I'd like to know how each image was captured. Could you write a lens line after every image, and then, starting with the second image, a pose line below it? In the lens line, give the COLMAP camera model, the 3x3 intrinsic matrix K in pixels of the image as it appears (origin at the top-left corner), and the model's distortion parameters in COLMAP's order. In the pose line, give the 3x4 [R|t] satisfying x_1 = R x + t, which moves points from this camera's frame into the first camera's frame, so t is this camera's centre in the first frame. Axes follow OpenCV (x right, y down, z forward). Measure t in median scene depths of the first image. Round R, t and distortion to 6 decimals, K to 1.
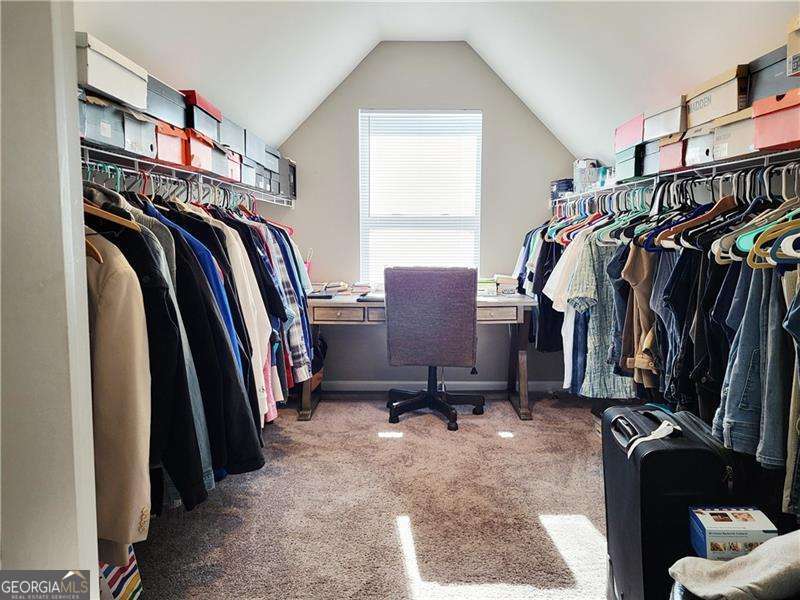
lens RADIAL K [[612.8, 0, 400.5], [0, 612.8, 298.6], [0, 0, 1]] dist [0.027247, -0.003627]
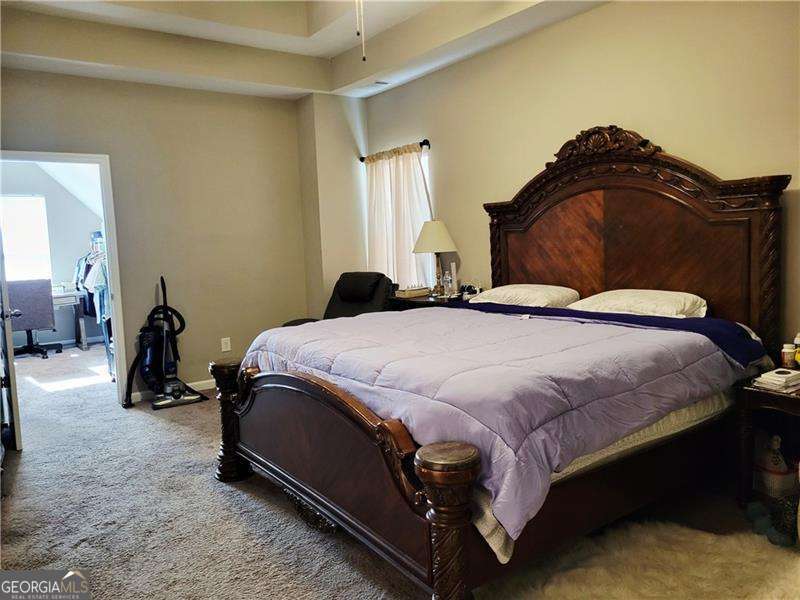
lens RADIAL K [[612.8, 0, 400.2], [0, 612.8, 302.5], [0, 0, 1]] dist [0.027247, -0.003627]
pose [[0.793117, -0.081666, 0.603569, -0.186344], [0.091086, 0.995729, 0.015036, 0.097508], [-0.602219, 0.043052, 0.797169, -1.232709]]
